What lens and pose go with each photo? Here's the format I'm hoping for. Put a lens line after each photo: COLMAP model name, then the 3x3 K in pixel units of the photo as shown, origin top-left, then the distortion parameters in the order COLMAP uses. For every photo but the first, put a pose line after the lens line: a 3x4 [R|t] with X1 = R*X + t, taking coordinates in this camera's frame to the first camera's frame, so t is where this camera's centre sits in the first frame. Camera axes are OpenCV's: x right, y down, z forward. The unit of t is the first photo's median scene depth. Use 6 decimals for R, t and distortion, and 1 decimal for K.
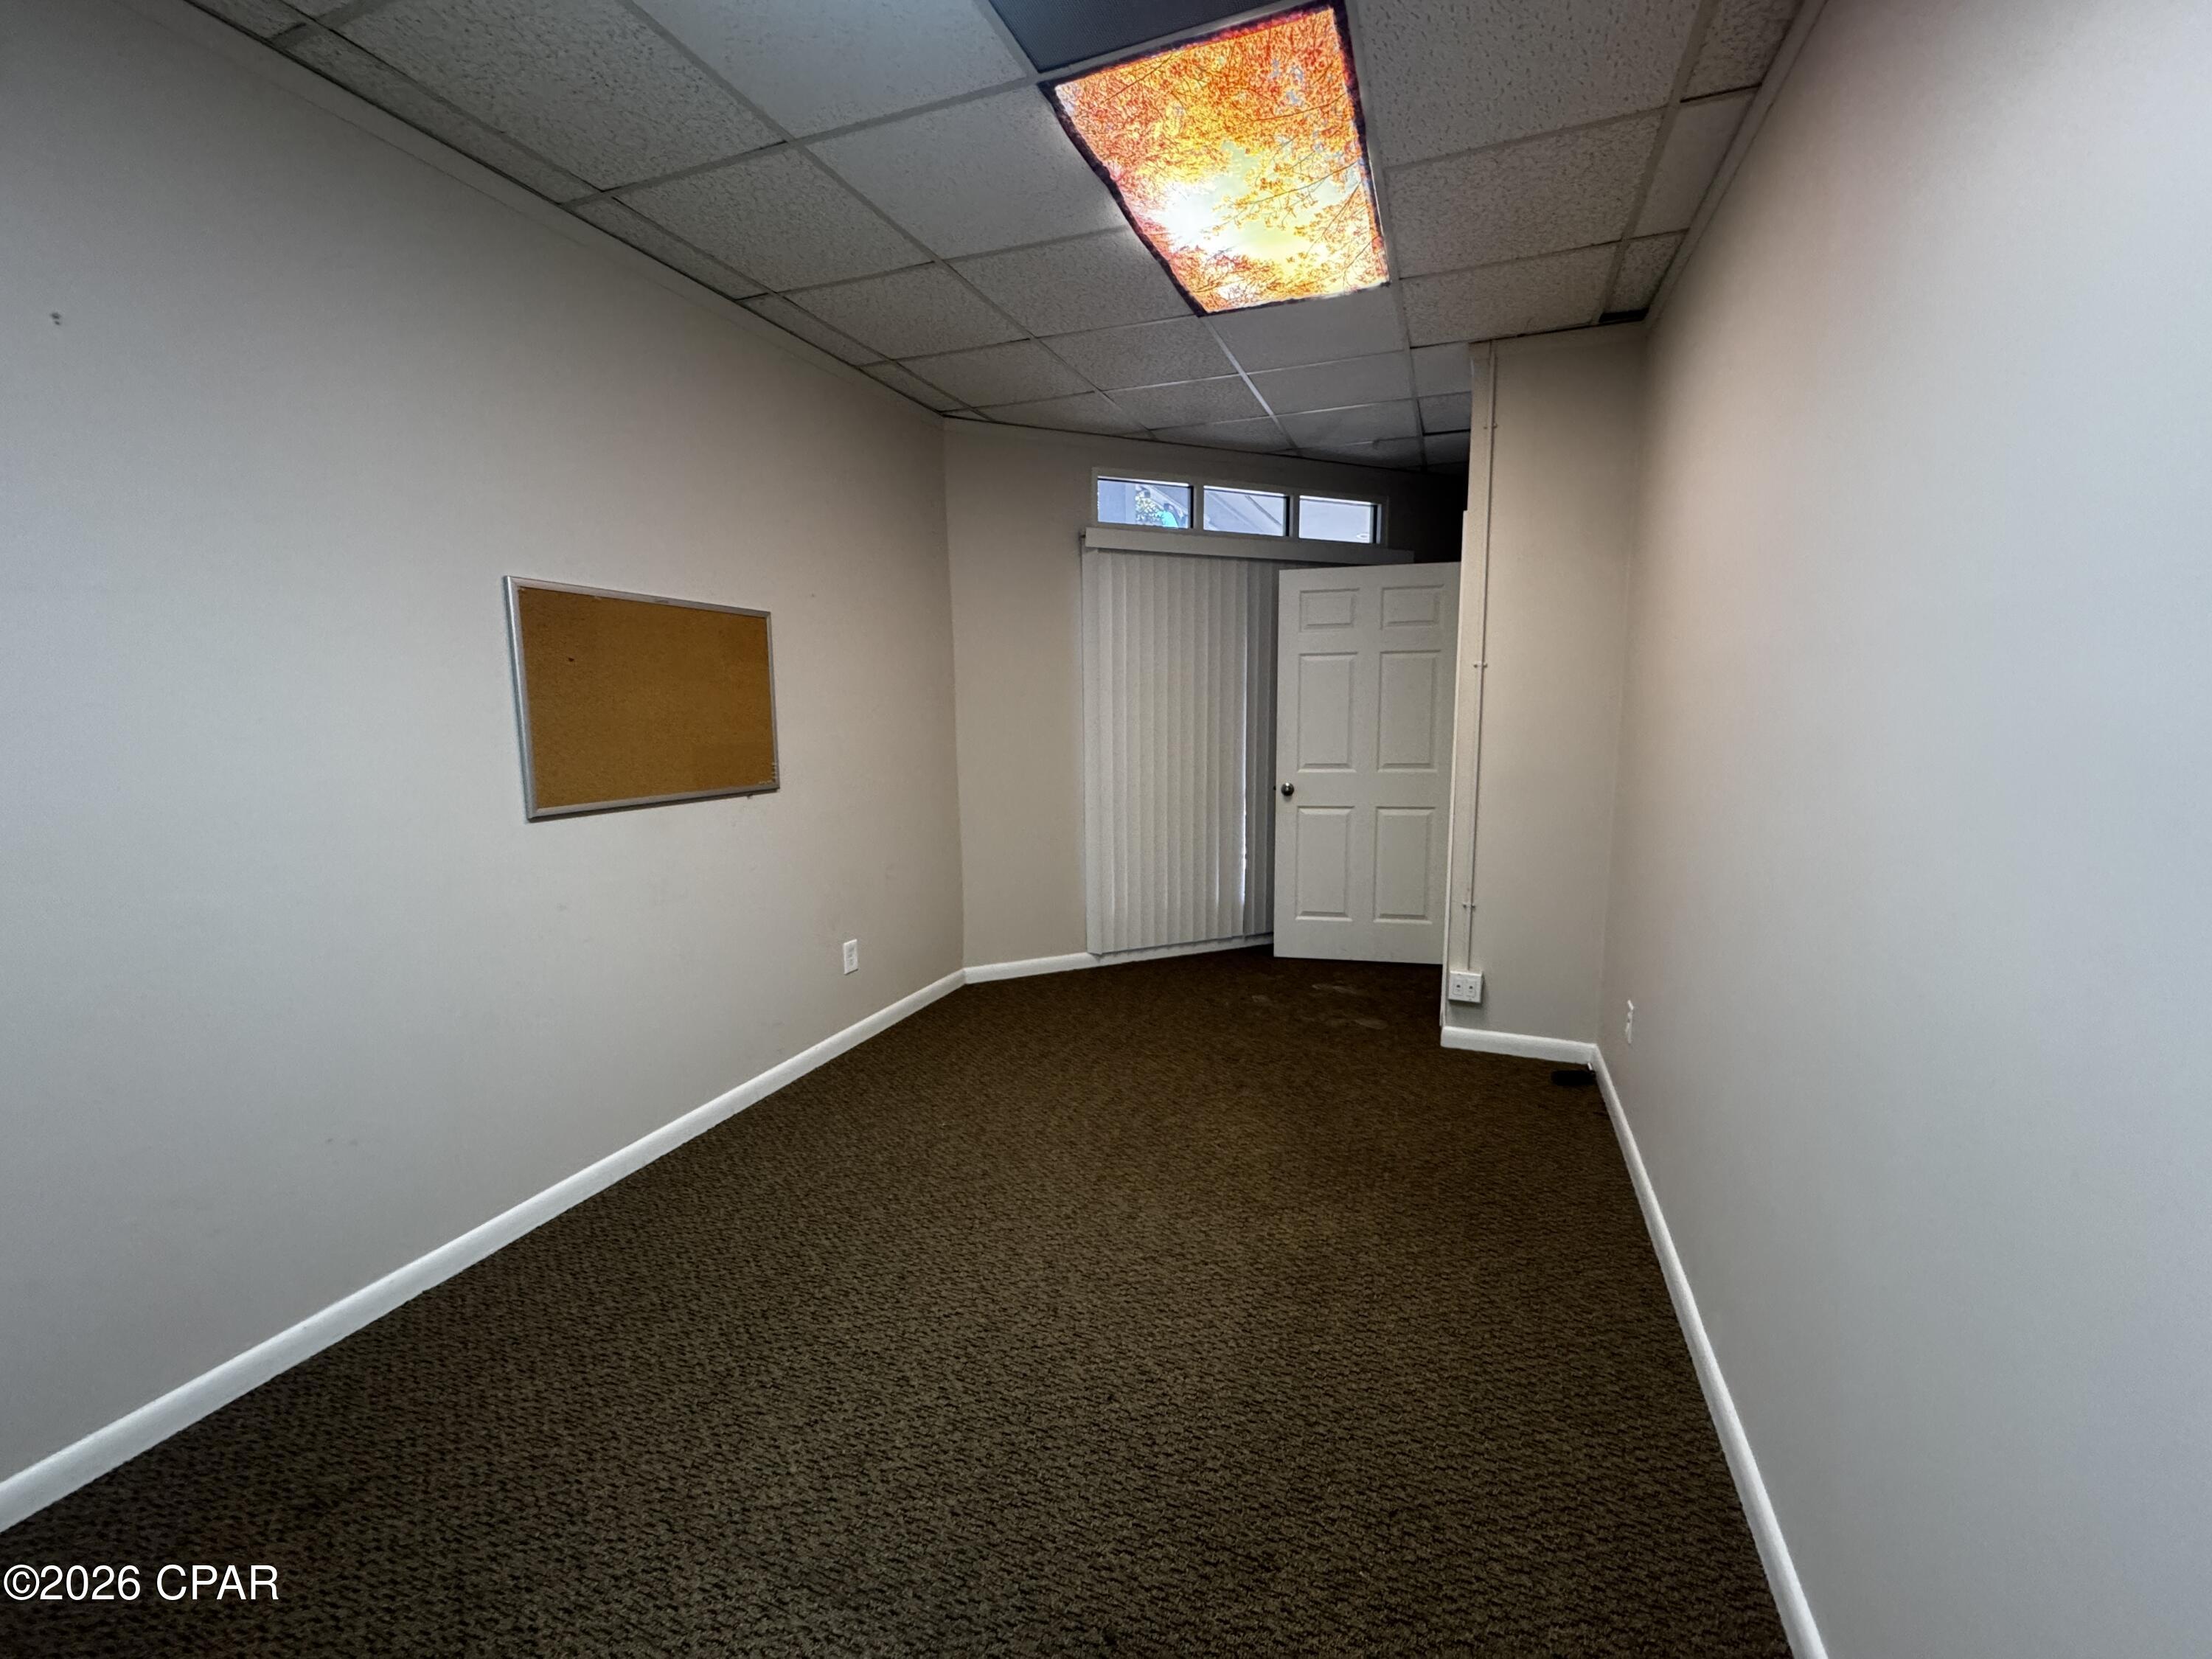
lens RADIAL K [[887.7, 0, 1111.2], [0, 887.7, 818.2], [0, 0, 1]] dist [-0.004244, 0.000671]
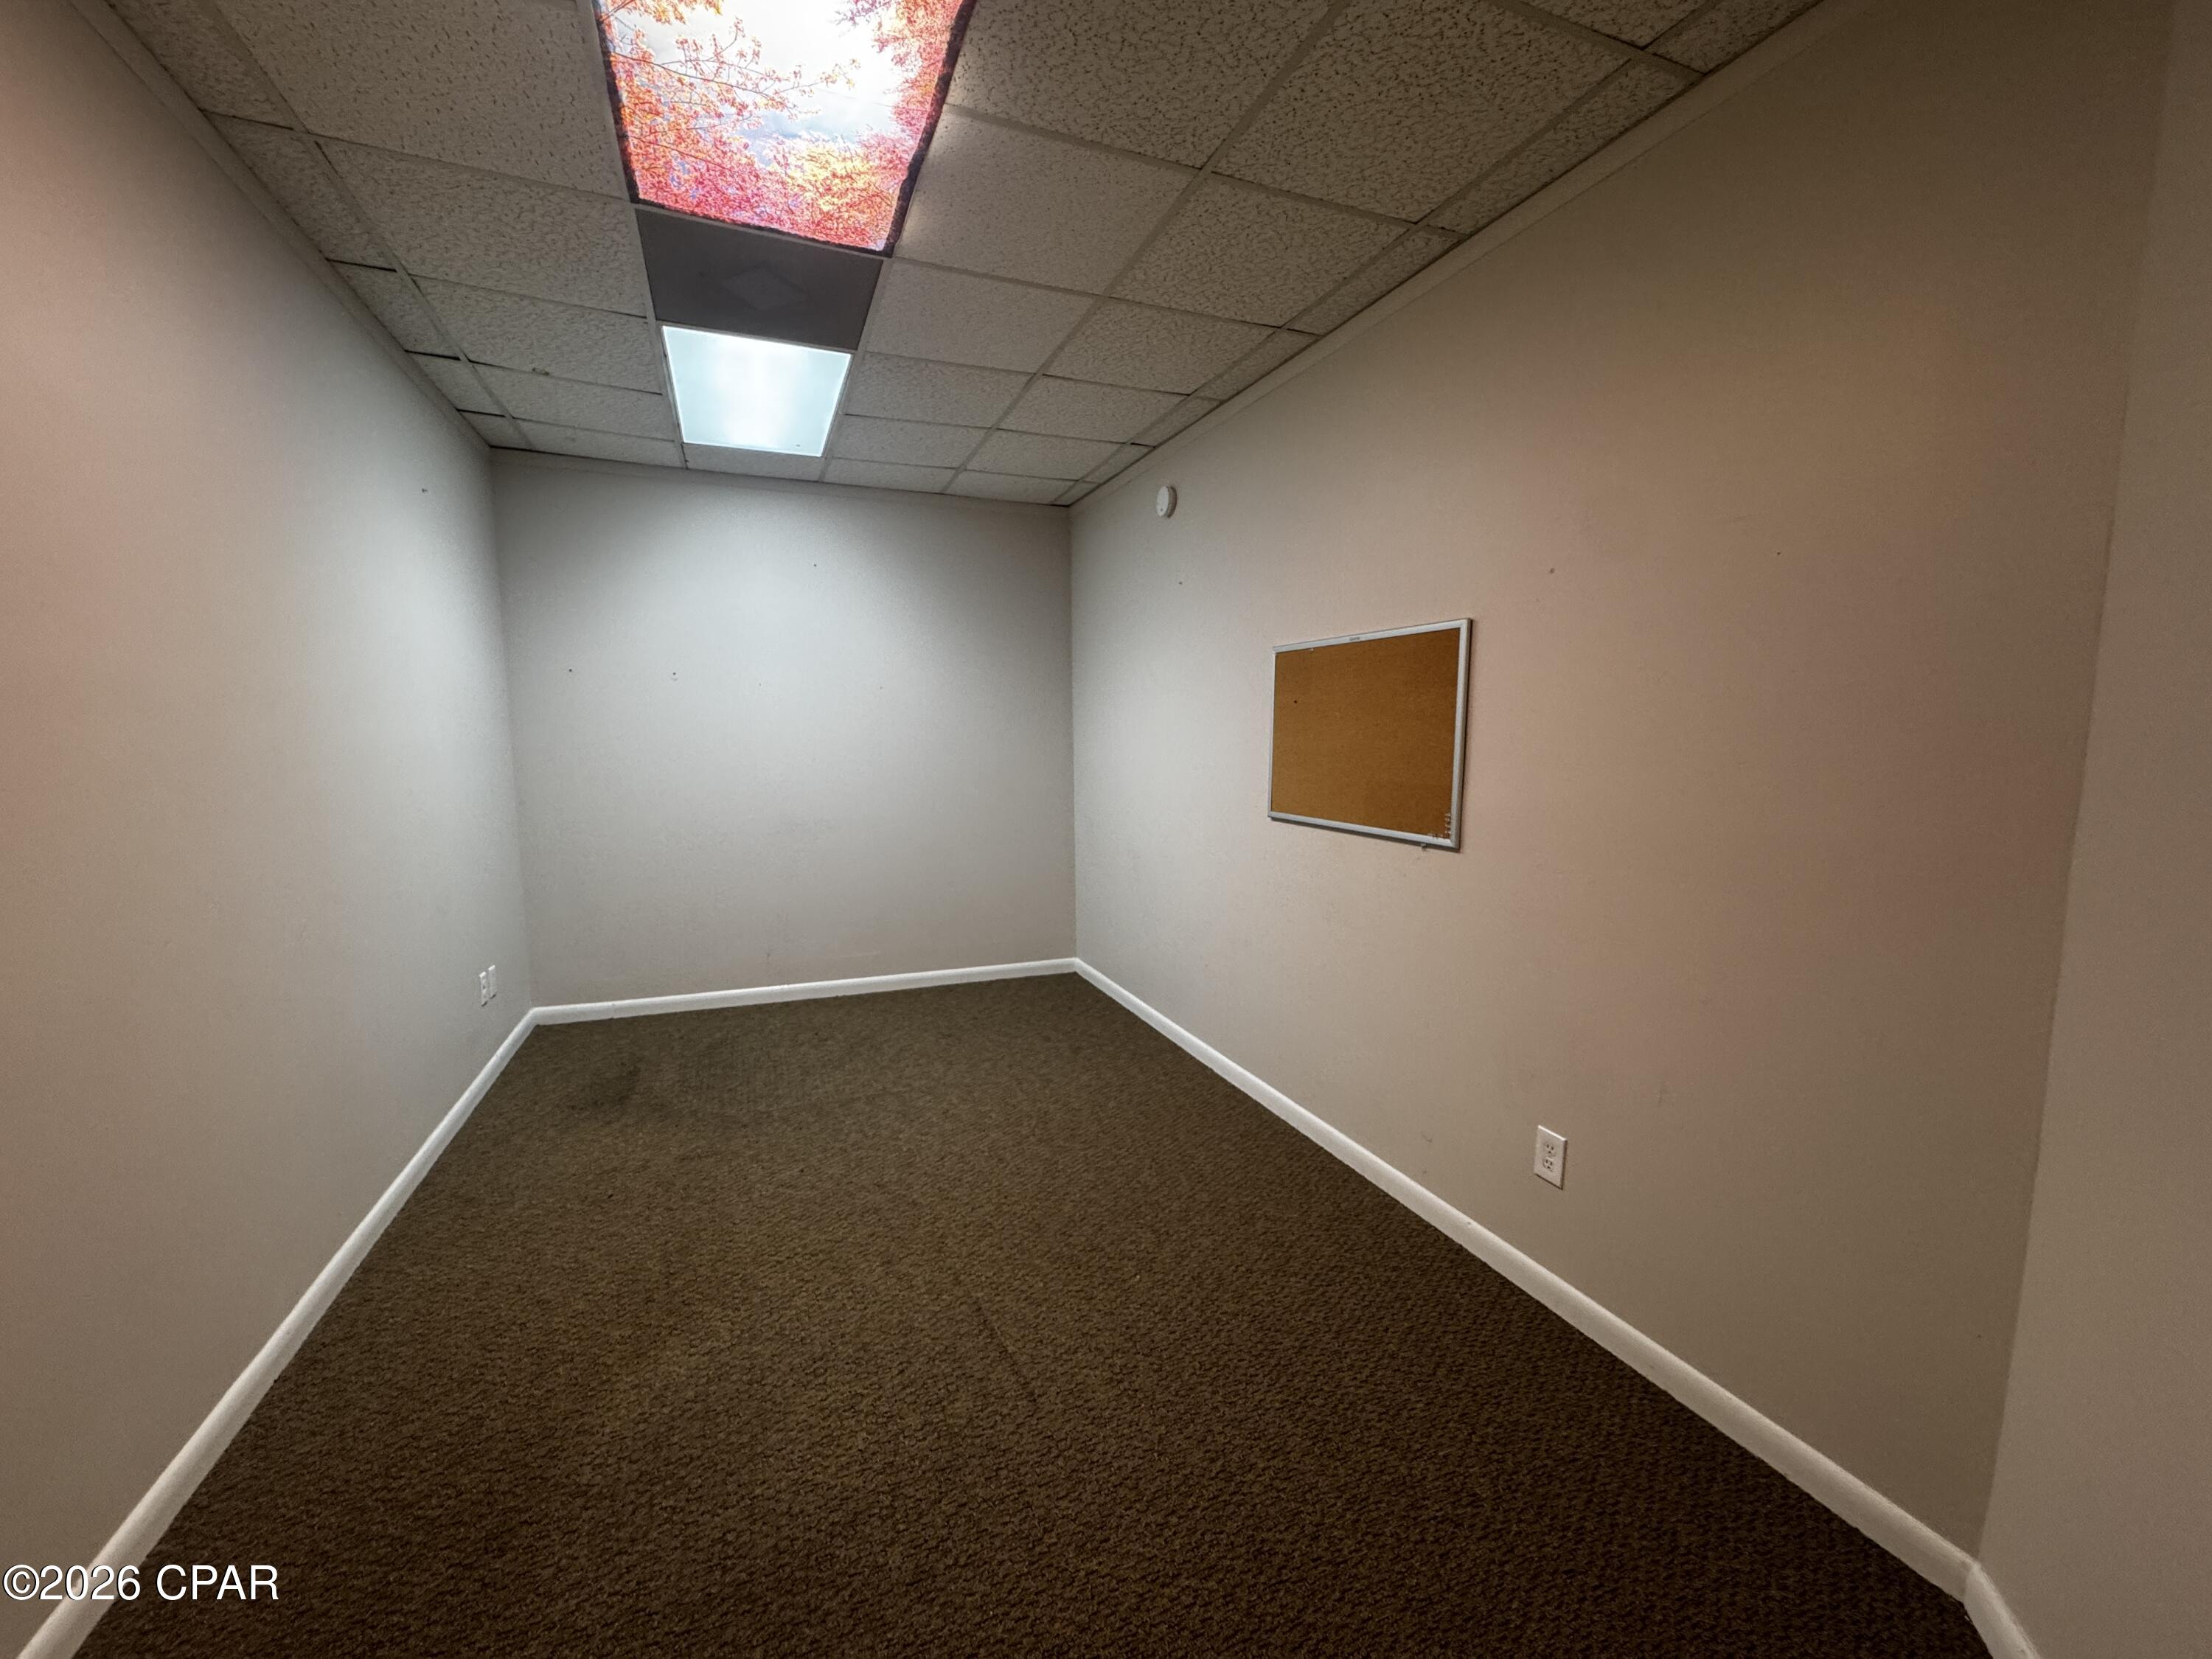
lens RADIAL K [[887.7, 0, 1111.6], [0, 887.7, 827.0], [0, 0, 1]] dist [-0.004244, 0.000671]
pose [[-0.721869, 0.068835, -0.688598, 0.418635], [-0.094069, 0.976045, 0.196184, -0.199273], [0.685607, 0.206395, -0.698101, 1.519427]]
